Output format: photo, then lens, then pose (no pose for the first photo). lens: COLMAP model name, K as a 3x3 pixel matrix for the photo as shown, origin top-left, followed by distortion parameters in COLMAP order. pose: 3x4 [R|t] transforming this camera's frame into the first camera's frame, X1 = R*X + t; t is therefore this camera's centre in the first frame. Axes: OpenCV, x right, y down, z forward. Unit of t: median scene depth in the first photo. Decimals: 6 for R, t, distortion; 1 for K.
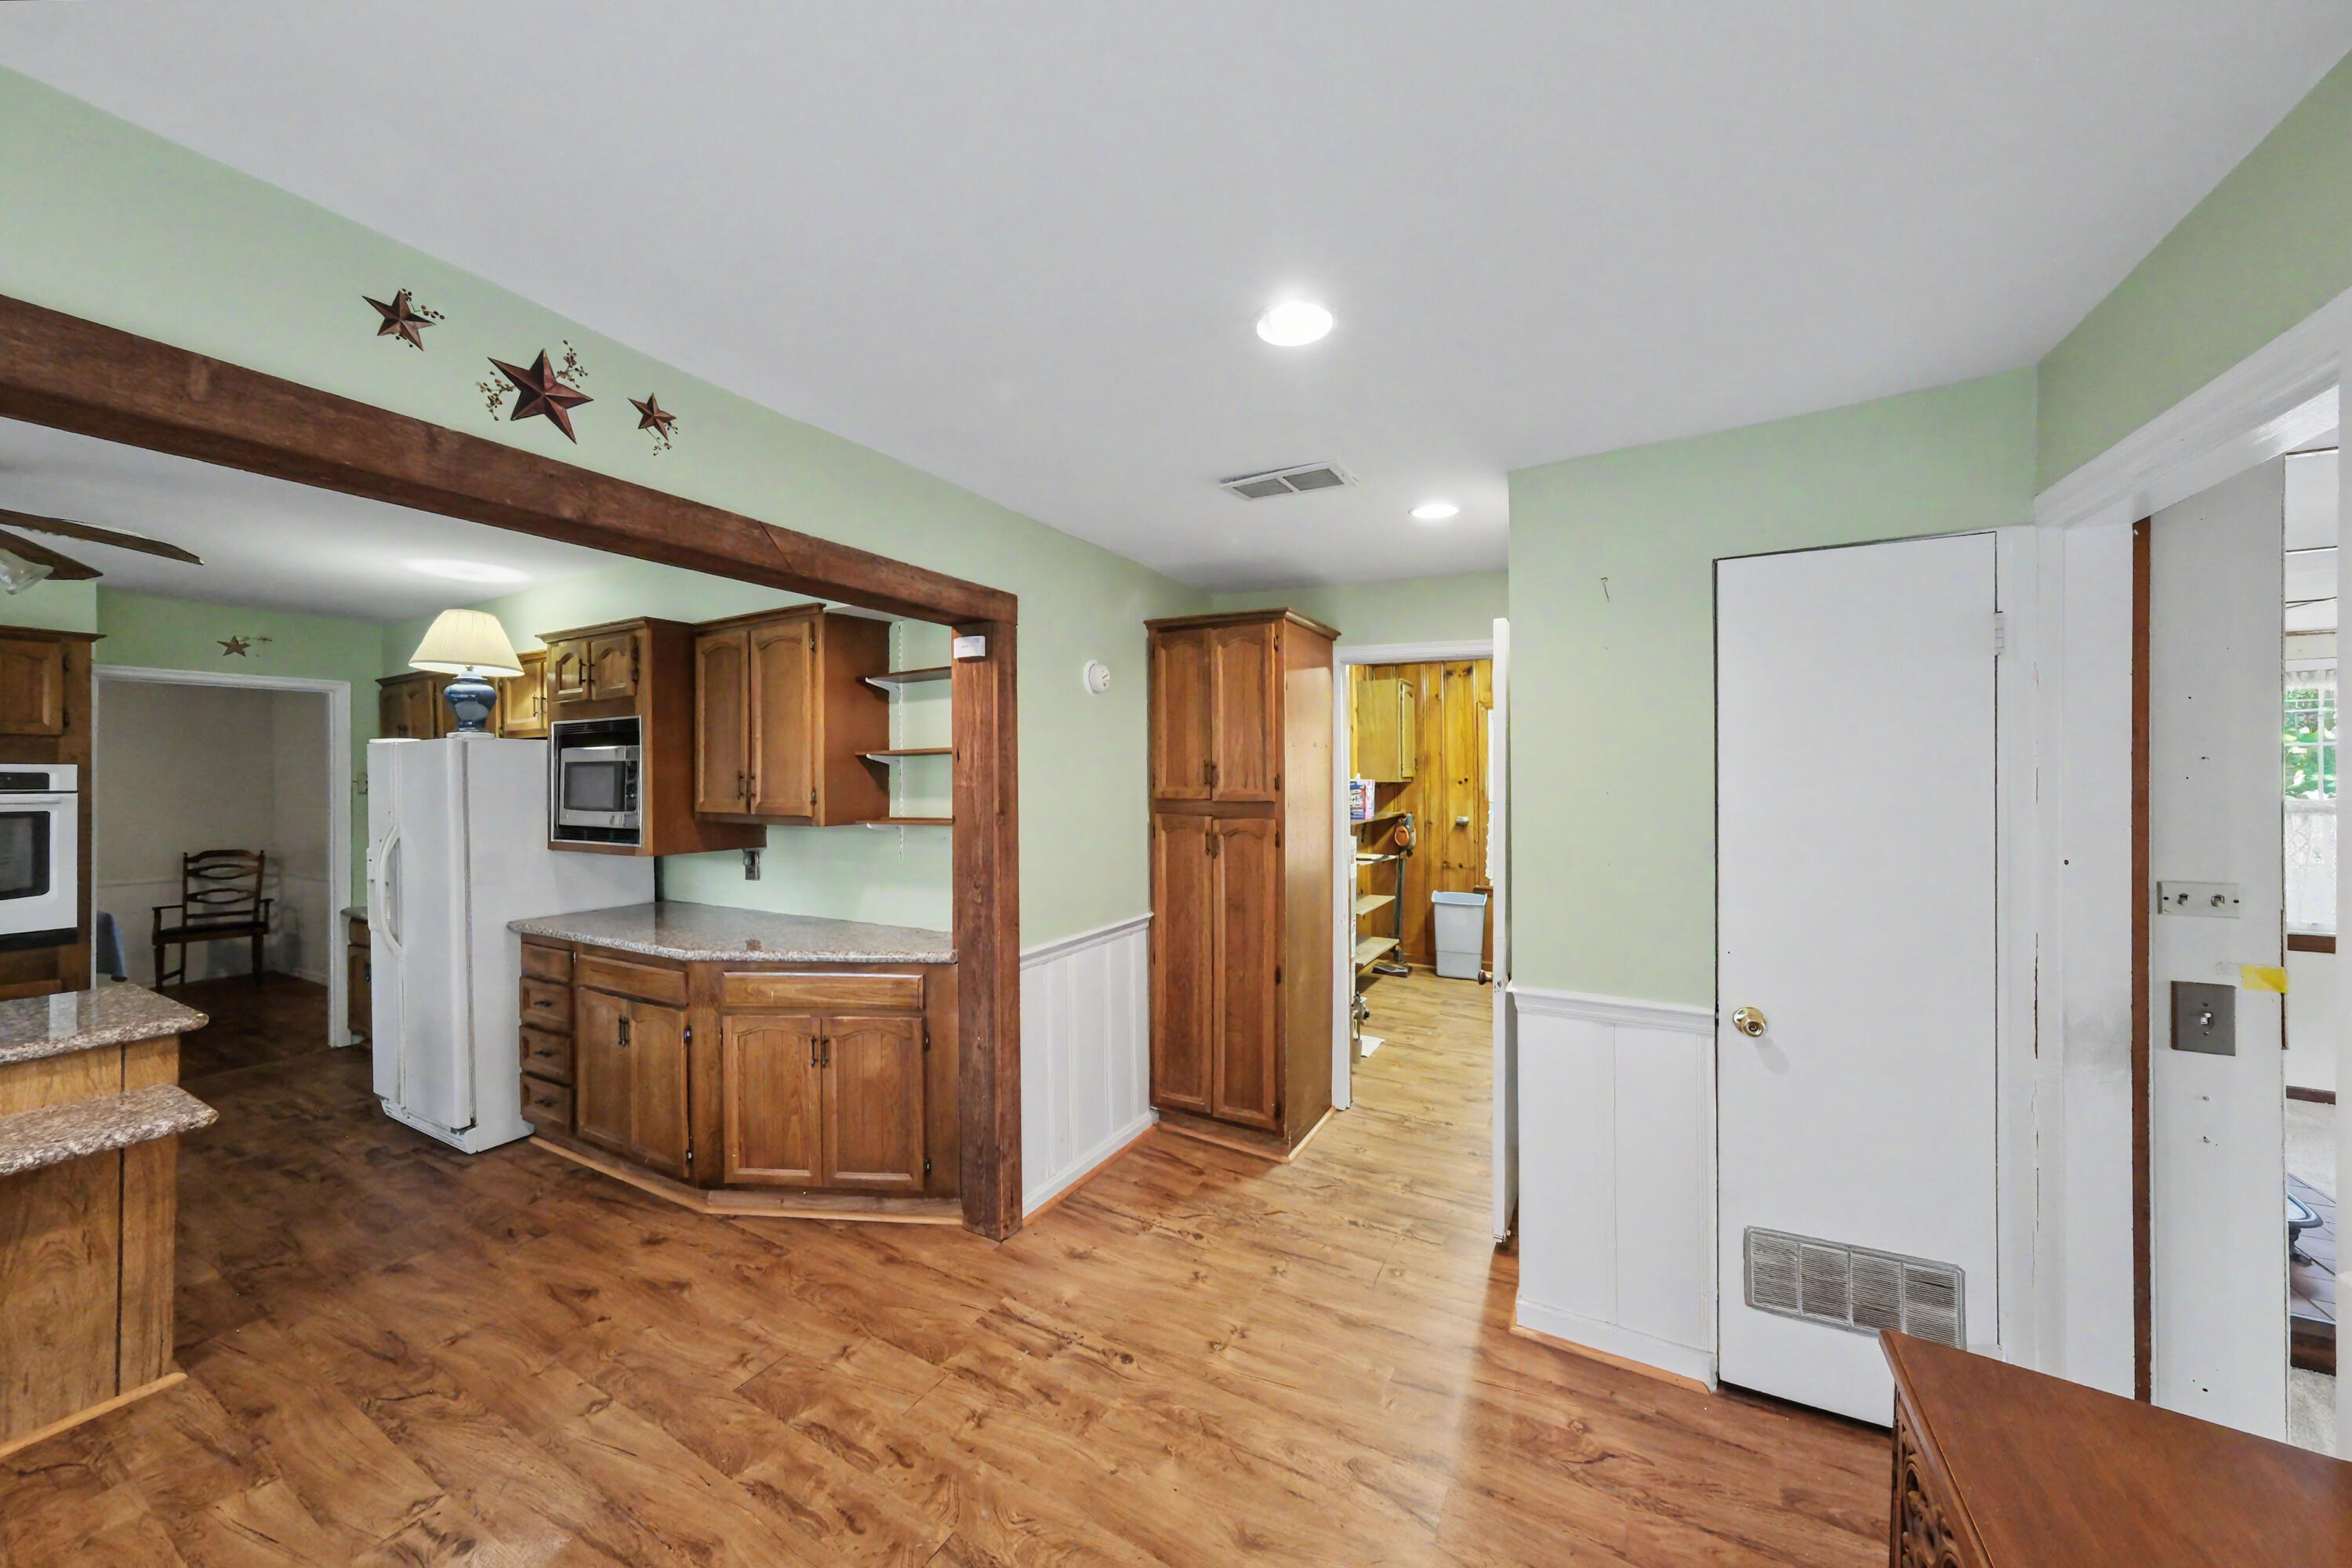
lens RADIAL K [[814.0, 0, 1173.2], [0, 814.0, 771.6], [0, 0, 1]] dist [0.001603, 0.001381]
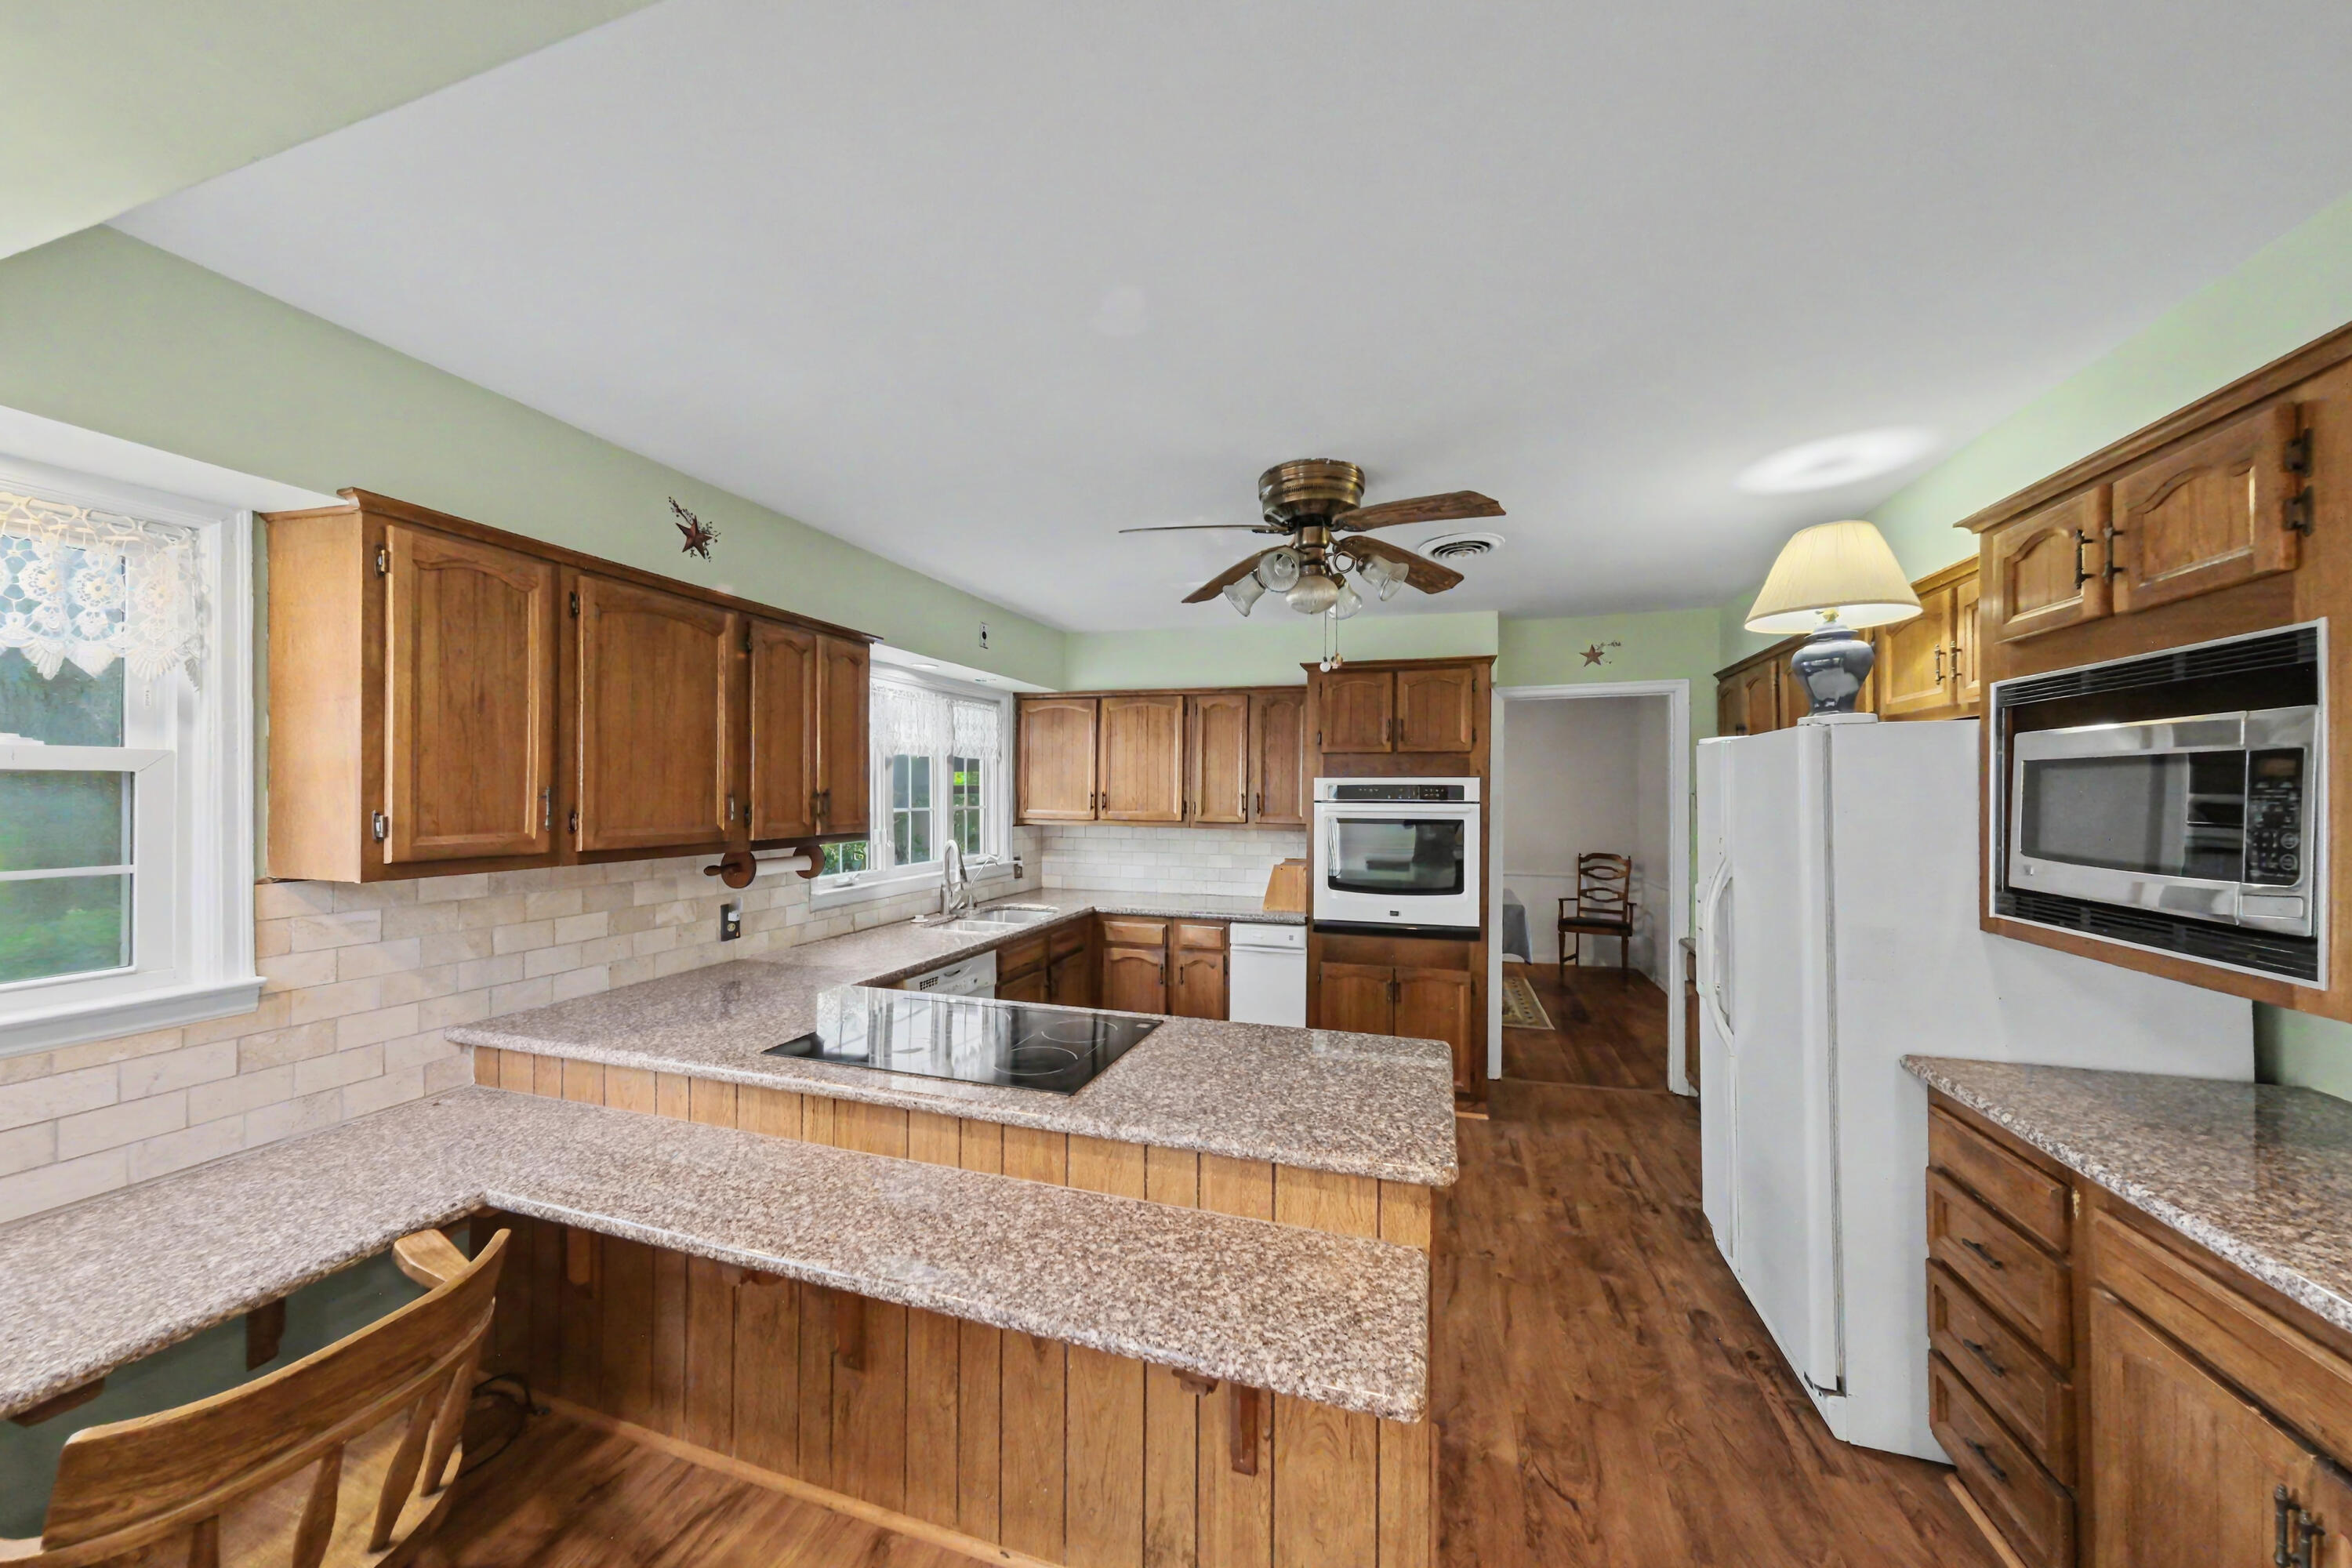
lens RADIAL K [[814.0, 0, 1184.8], [0, 814.0, 798.5], [0, 0, 1]] dist [0.001603, 0.001381]
pose [[0.208043, 0.013481, -0.978027, -0.356390], [0.006308, 0.999866, 0.015124, 0.000871], [0.978099, -0.009316, 0.207930, 0.388132]]
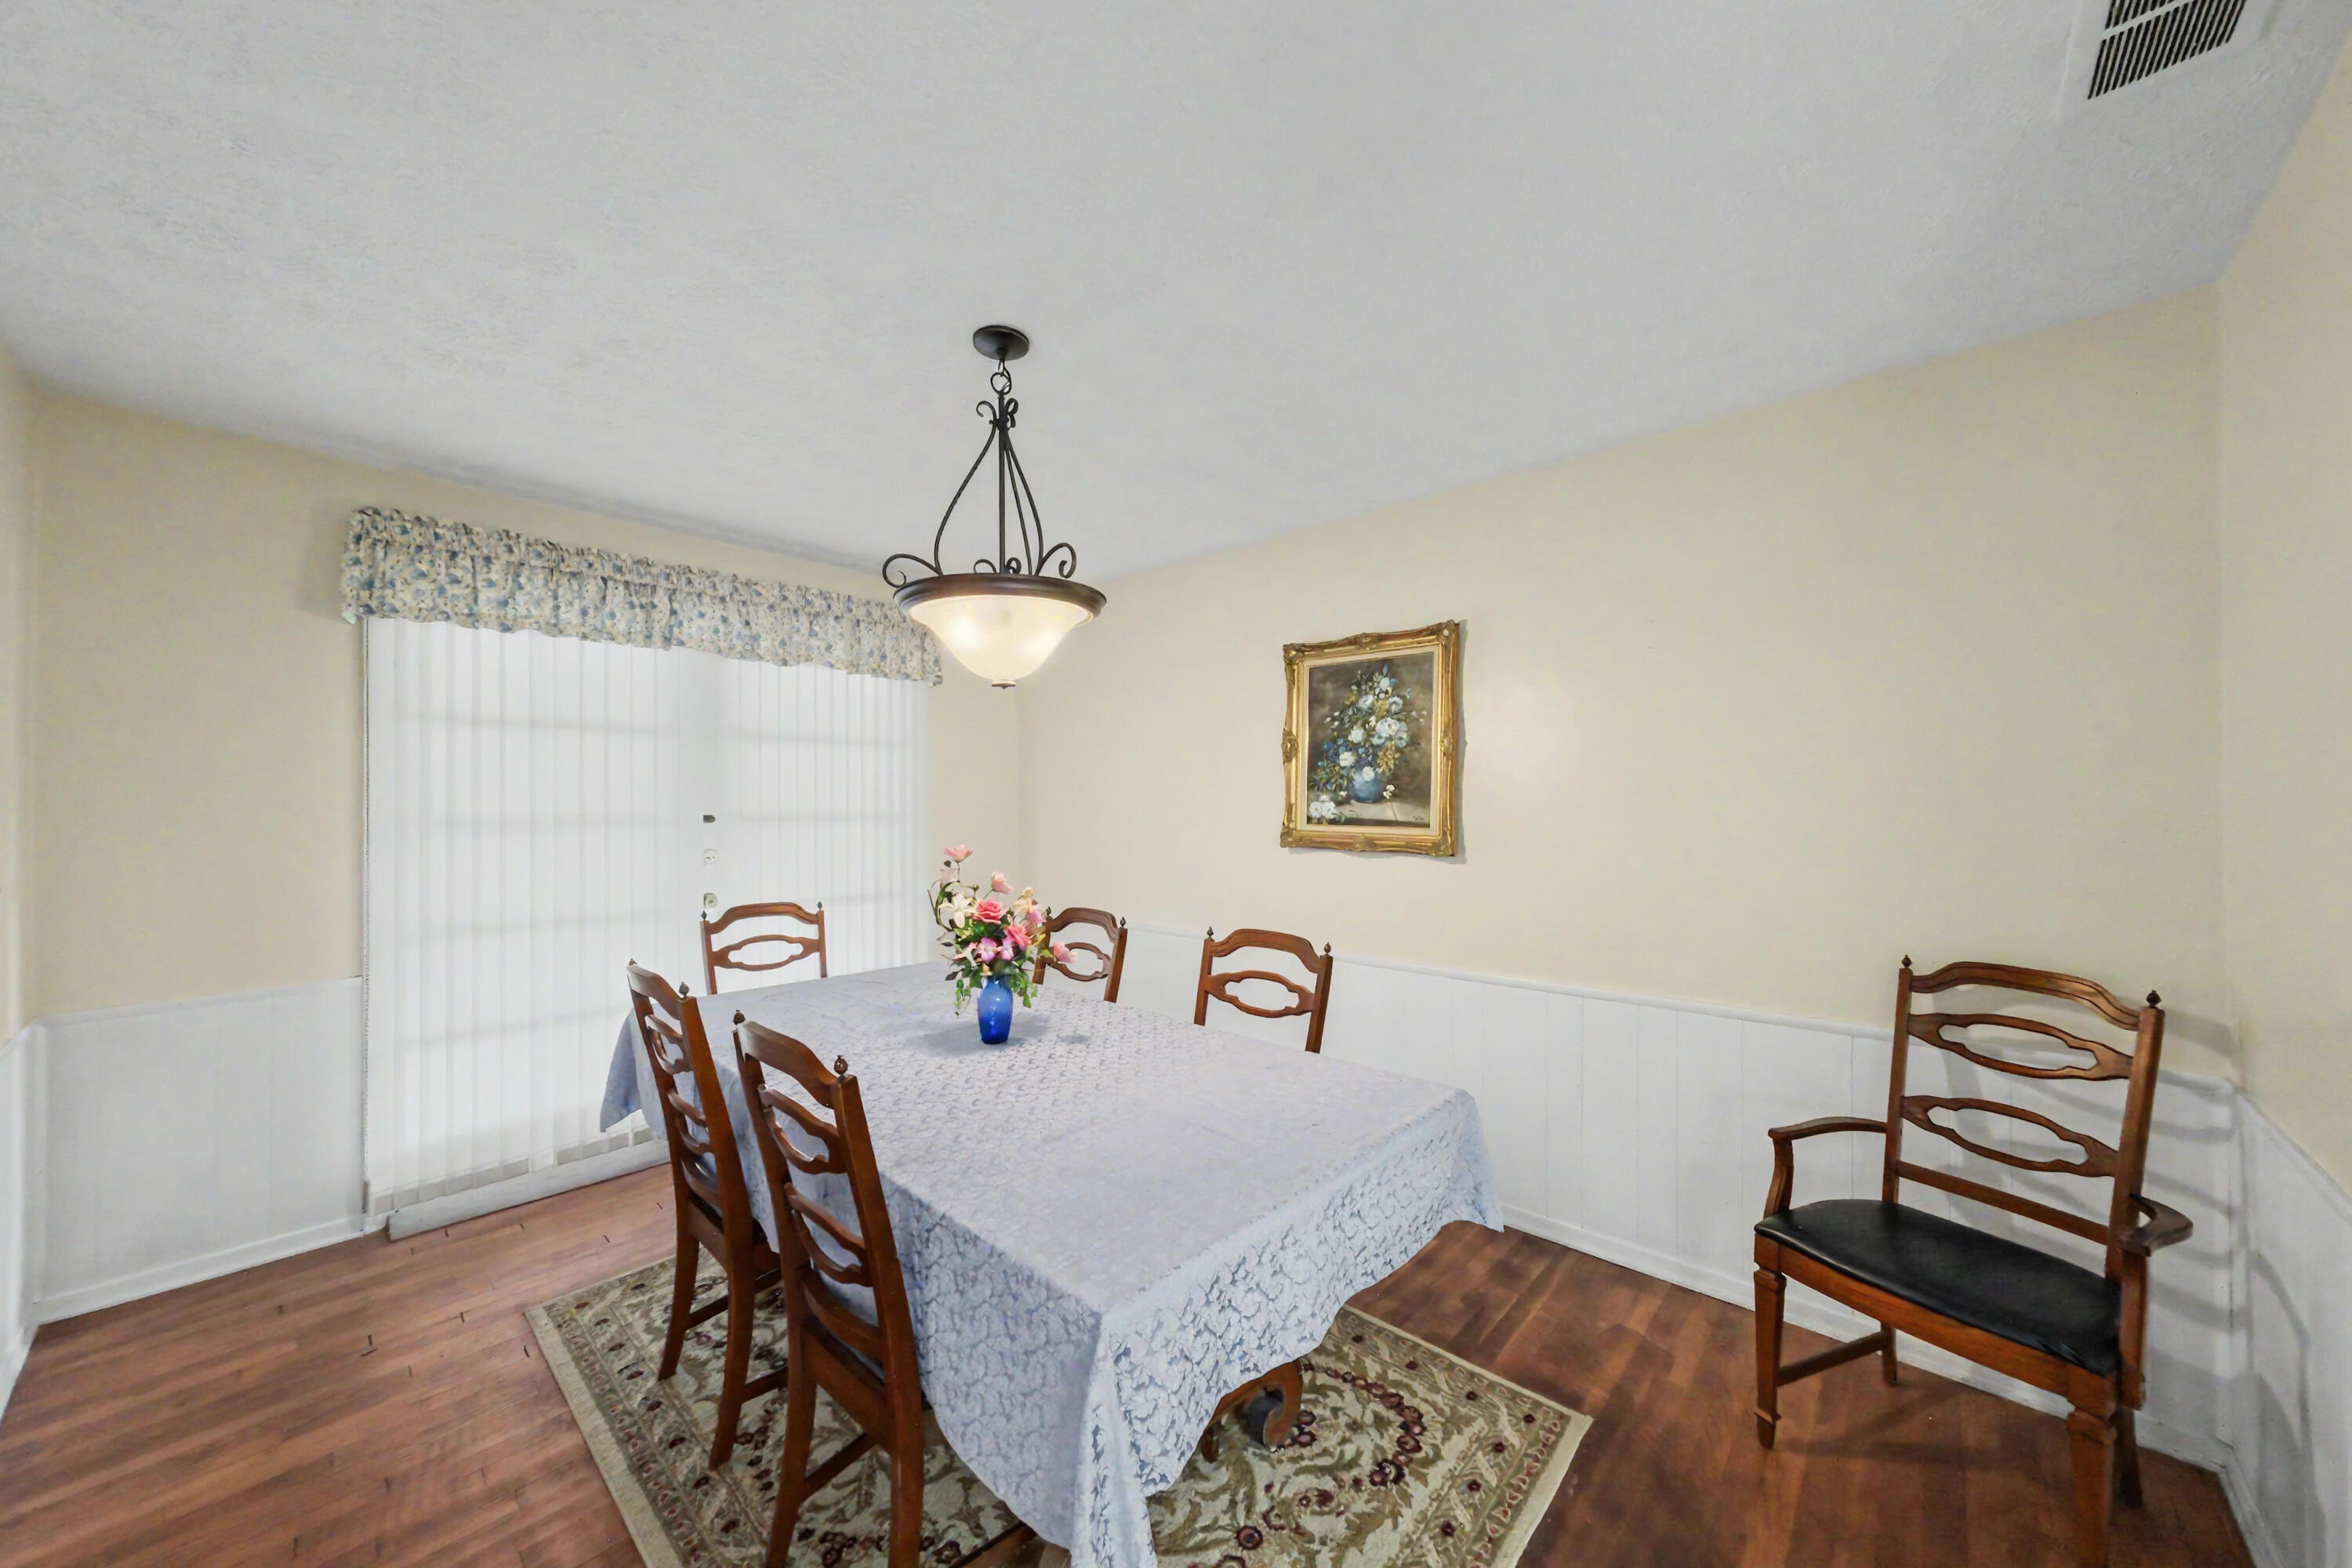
lens RADIAL K [[814.0, 0, 1188.0], [0, 814.0, 791.3], [0, 0, 1]] dist [0.001603, 0.001381]
pose [[-0.231213, -0.004869, -0.972891, -1.506222], [0.009157, 0.999932, -0.007181, 0.060015], [0.972860, -0.010569, -0.231153, 1.453177]]
